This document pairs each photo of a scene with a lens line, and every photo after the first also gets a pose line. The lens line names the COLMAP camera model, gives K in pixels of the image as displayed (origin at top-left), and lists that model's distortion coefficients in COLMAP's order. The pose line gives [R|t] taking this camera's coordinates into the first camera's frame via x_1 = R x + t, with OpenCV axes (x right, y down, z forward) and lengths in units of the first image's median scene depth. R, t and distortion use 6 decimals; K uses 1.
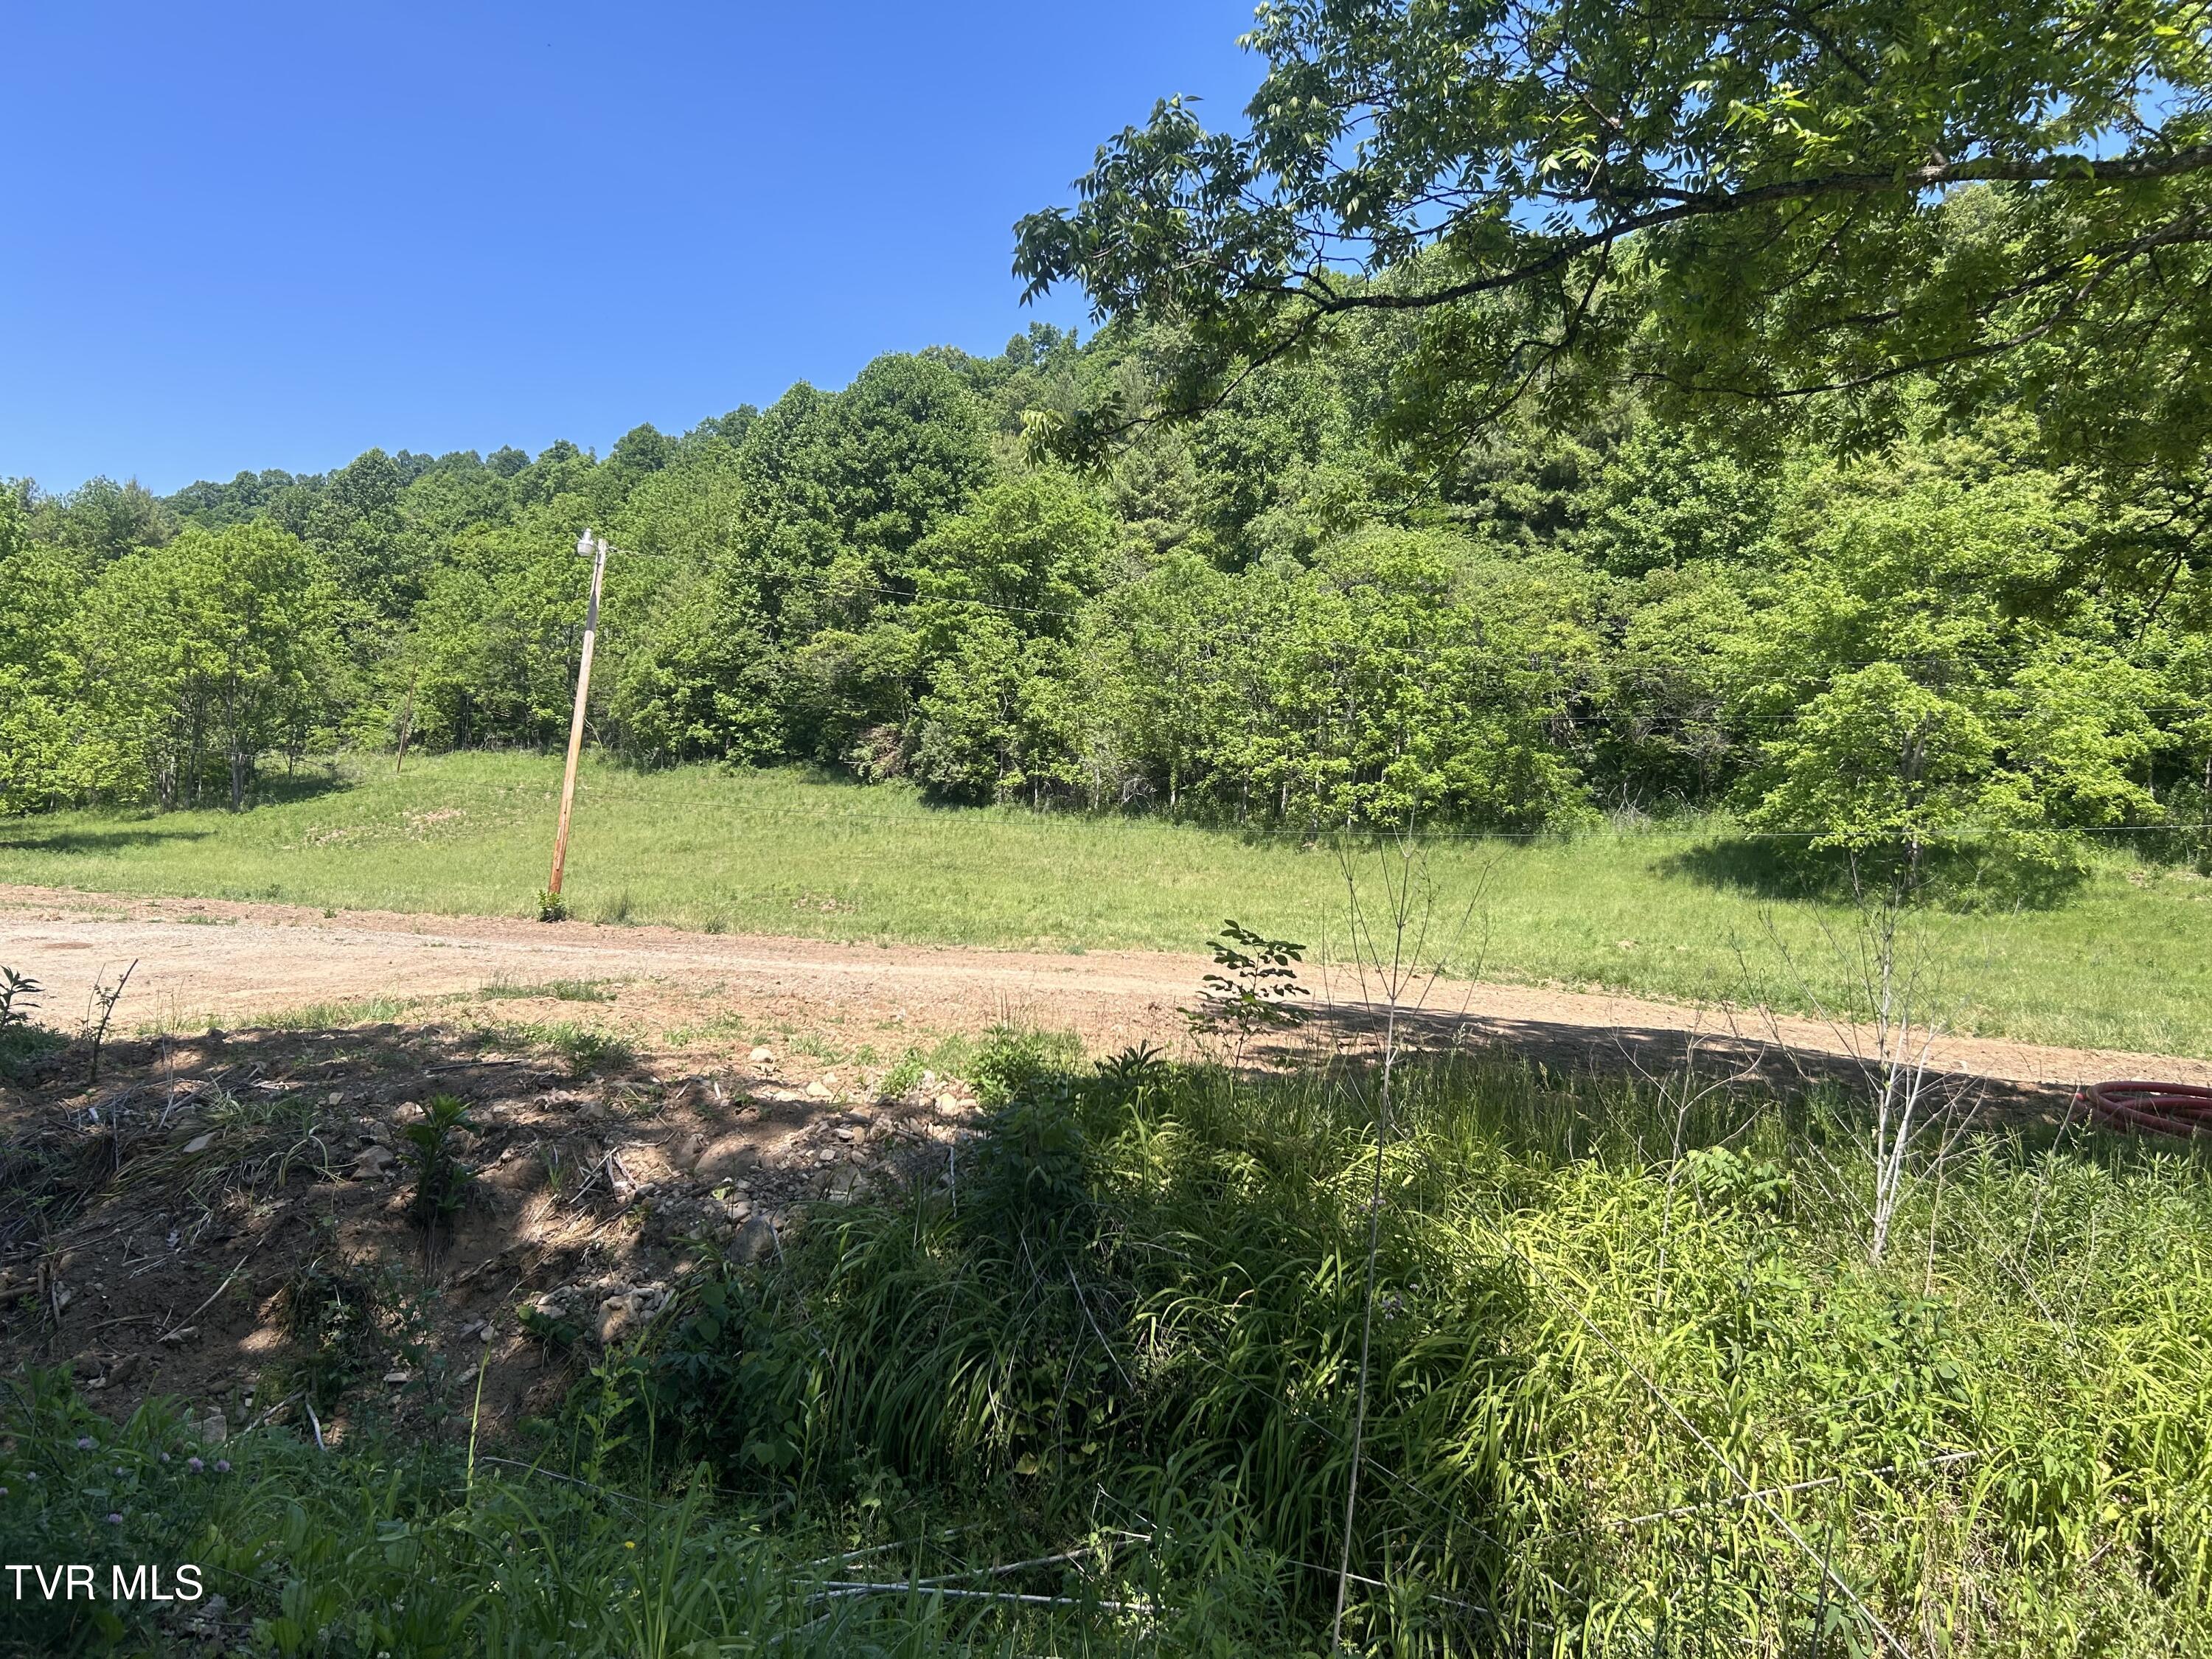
lens RADIAL K [[1691.2, 0, 1106.0], [0, 1691.2, 829.5], [0, 0, 1]] dist [0.007108, -0.156446]
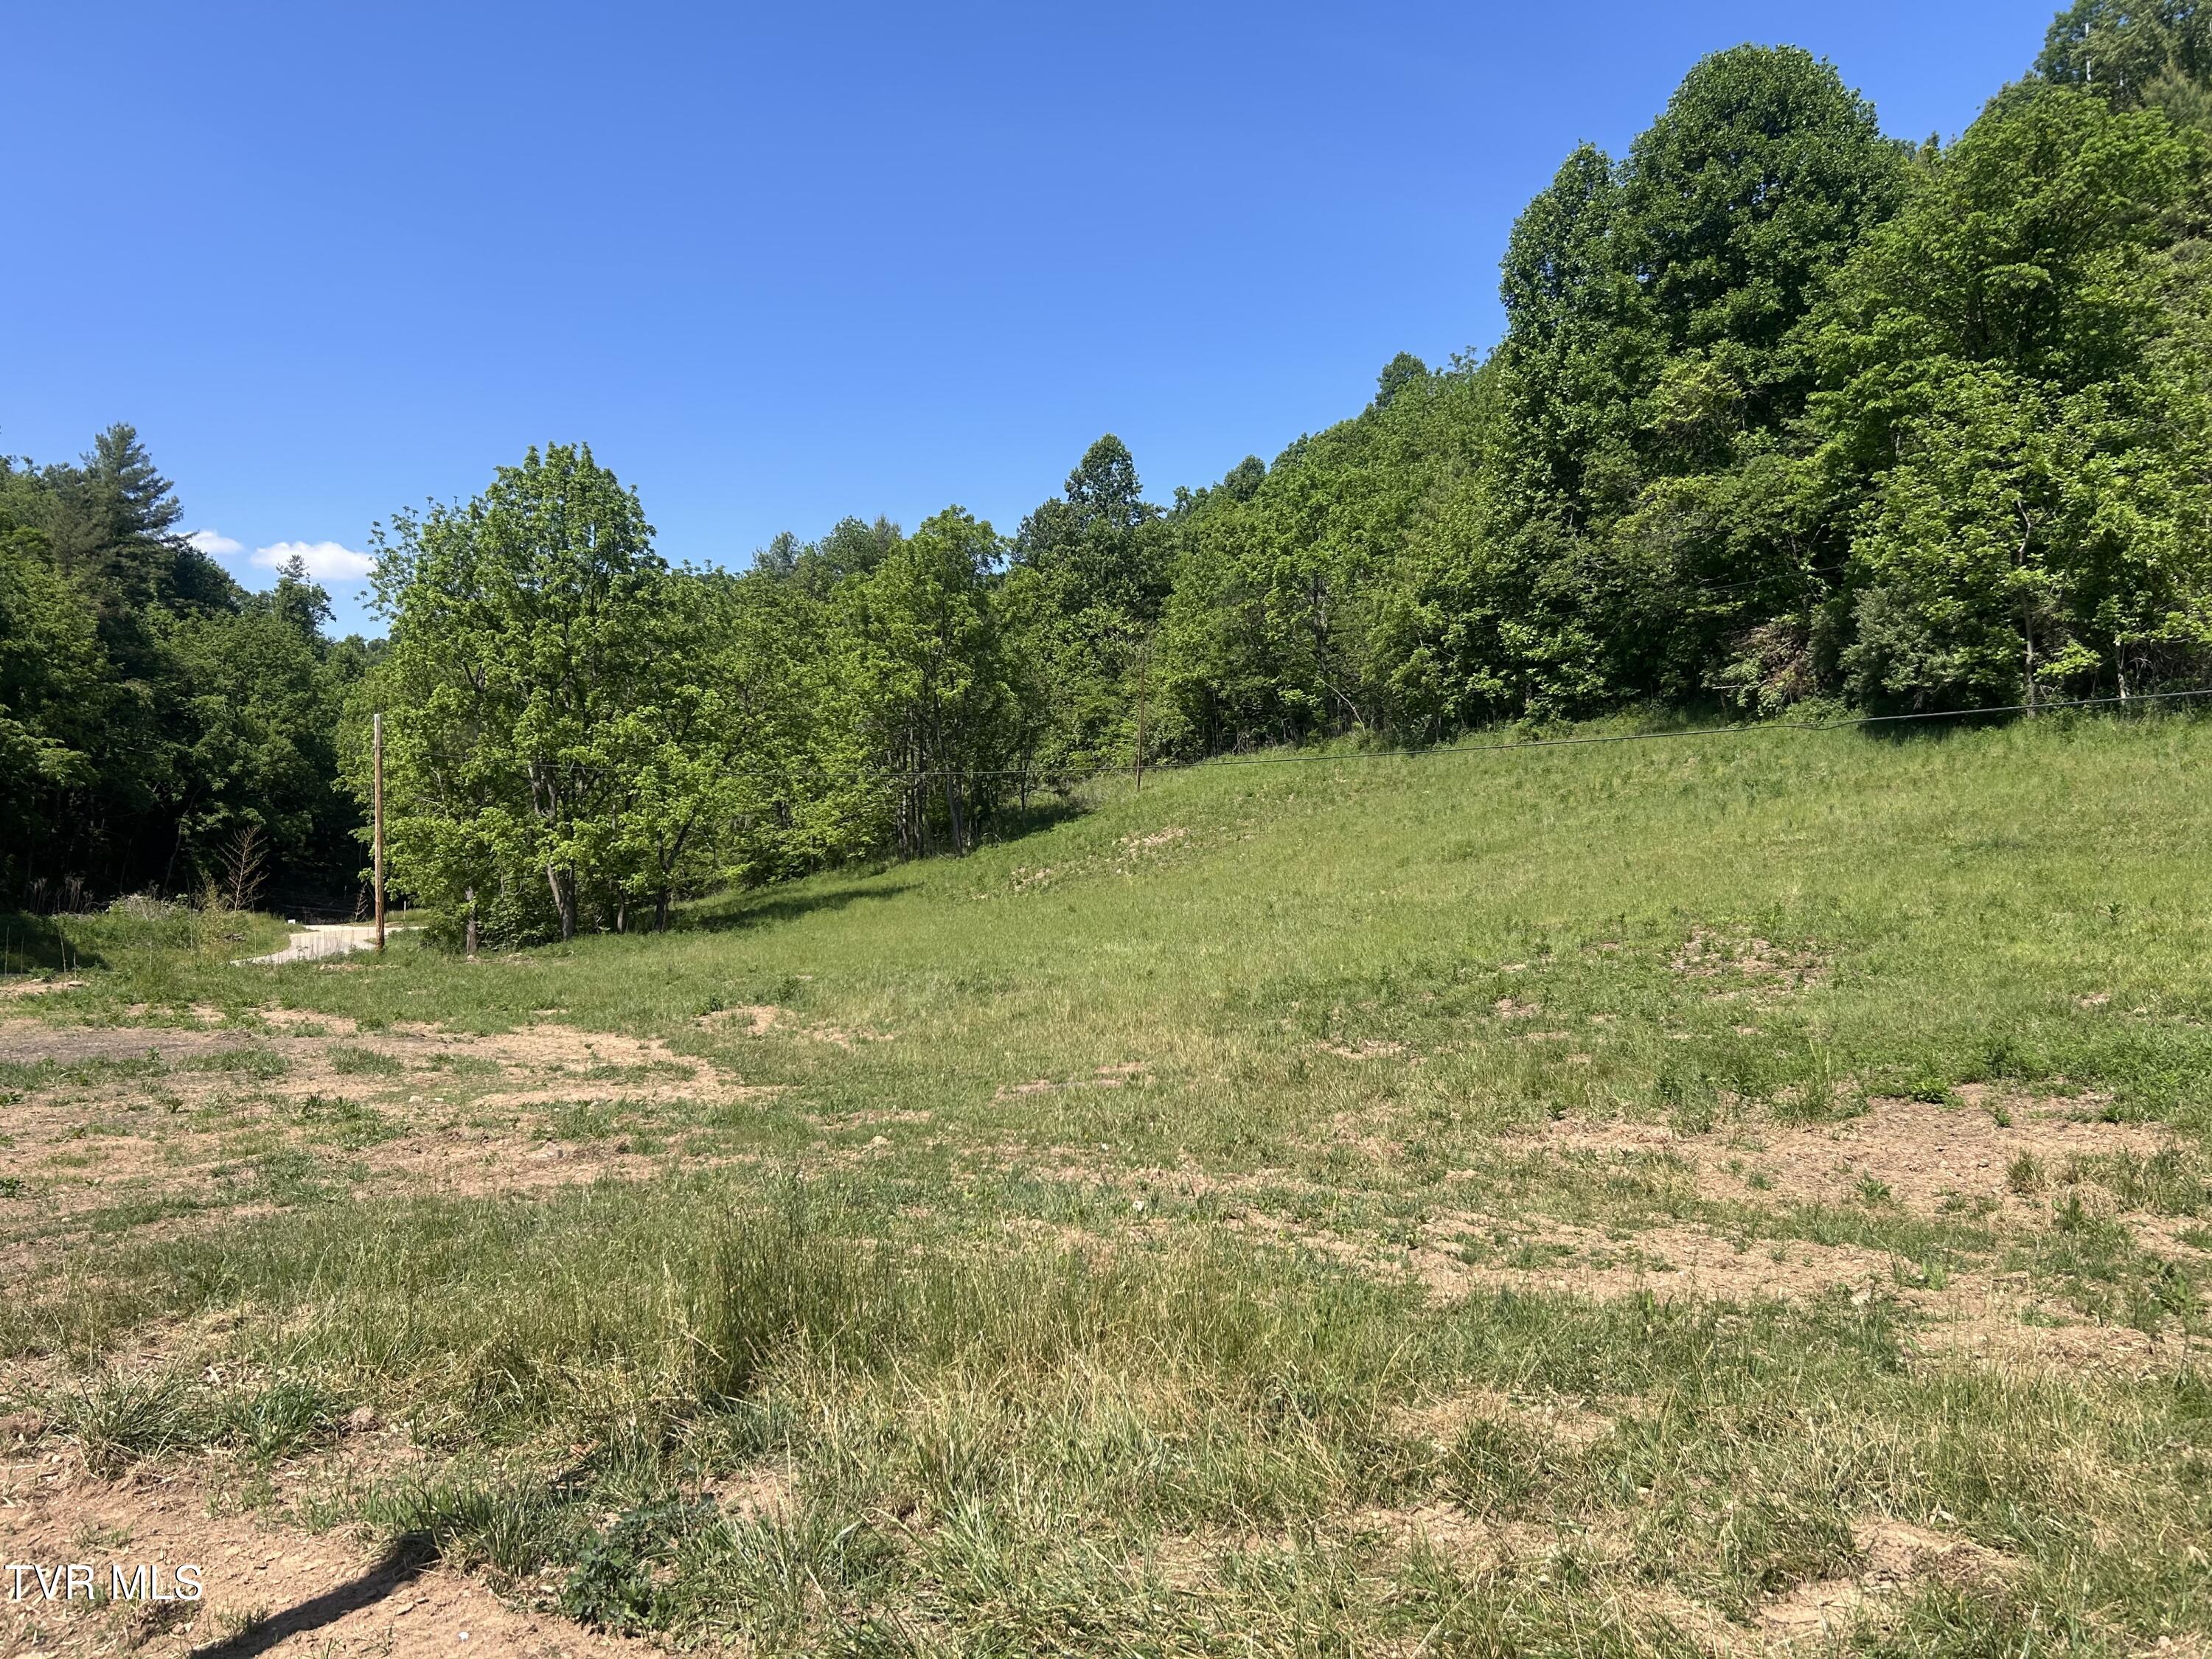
lens RADIAL K [[1752.8, 0, 1121.2], [0, 1752.8, 859.6], [0, 0, 1]] dist [0.005533, -0.016973]
pose [[0.890886, -0.089370, -0.445349, -0.059819], [0.097823, 0.995196, -0.004023, 0.003307], [0.443569, -0.039981, 0.895348, 0.291292]]
